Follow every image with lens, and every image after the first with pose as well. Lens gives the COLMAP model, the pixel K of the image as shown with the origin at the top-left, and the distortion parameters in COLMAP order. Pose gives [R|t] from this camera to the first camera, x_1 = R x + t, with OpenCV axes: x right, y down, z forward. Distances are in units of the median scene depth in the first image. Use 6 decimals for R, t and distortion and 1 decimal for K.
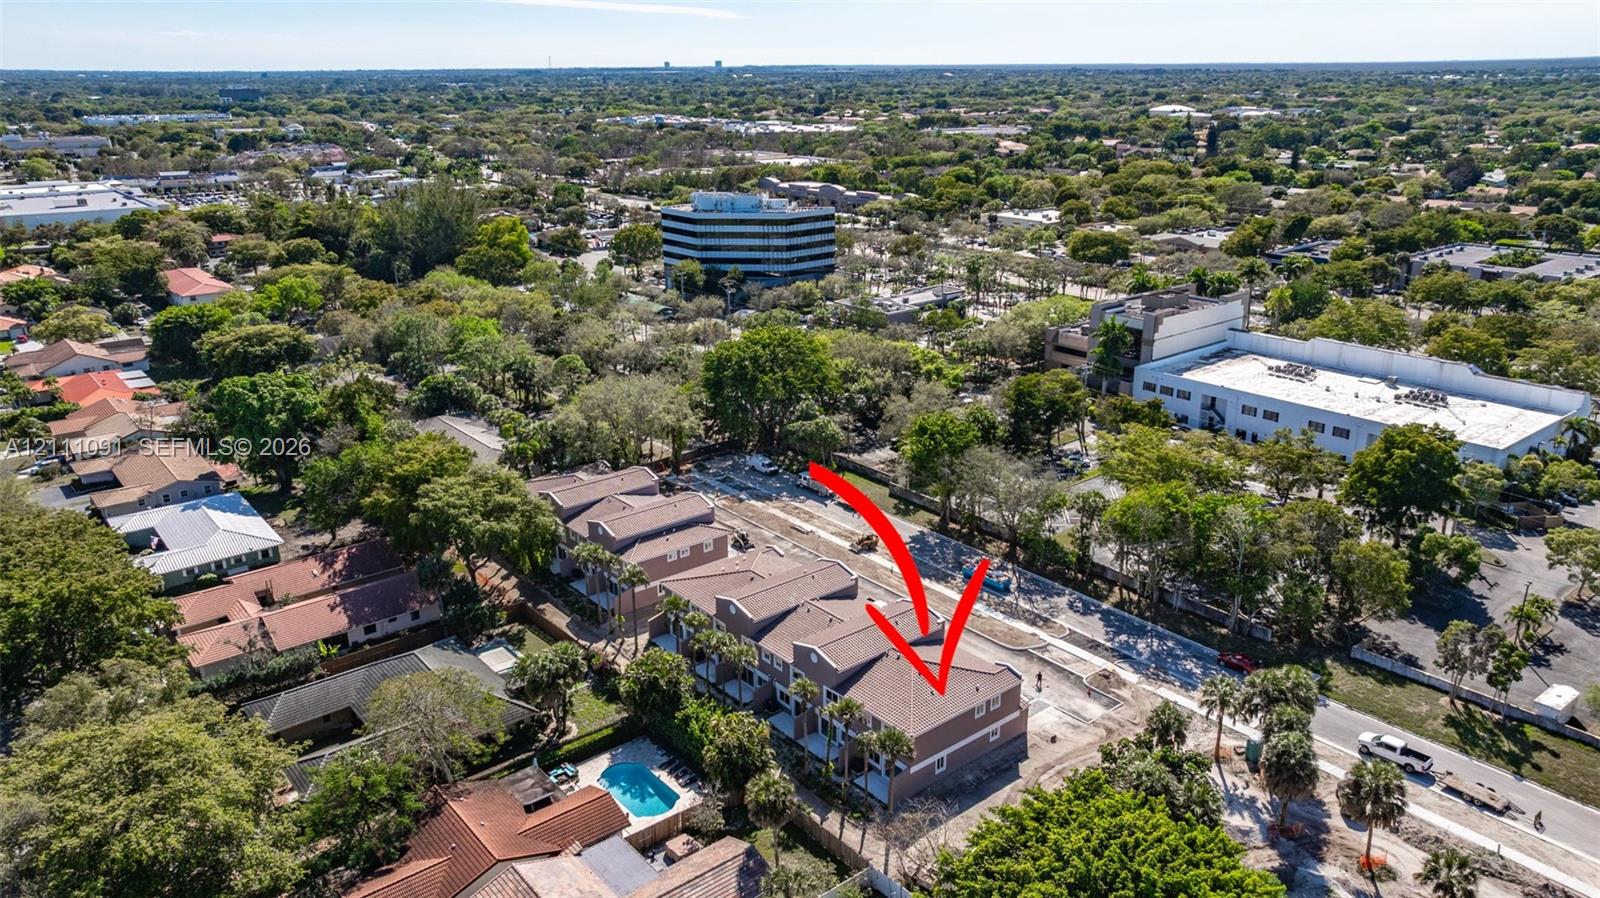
lens RADIAL K [[1126.8, 0, 800.0], [0, 1126.8, 449.0], [0, 0, 1]] dist [0.001413, 0.000367]
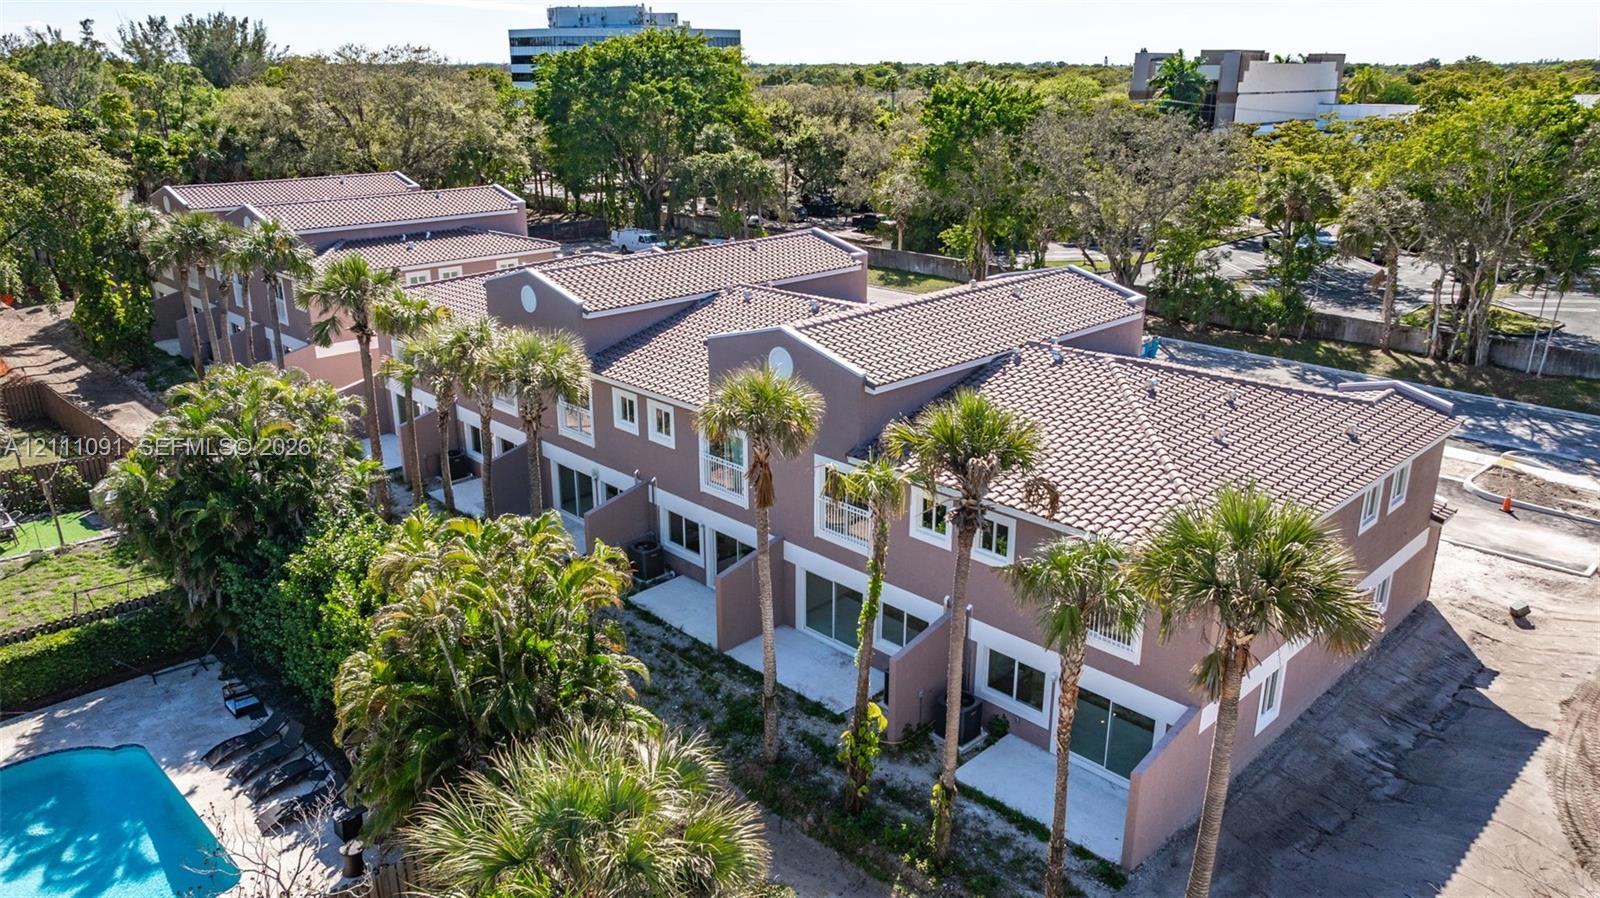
lens RADIAL K [[1126.8, 0, 800.0], [0, 1126.8, 449.0], [0, 0, 1]] dist [0.001413, 0.000367]
pose [[0.995827, -0.021596, 0.088671, -0.007293], [0.021835, 0.999760, -0.001736, 0.167434], [-0.088613, 0.003665, 0.996059, 0.567692]]
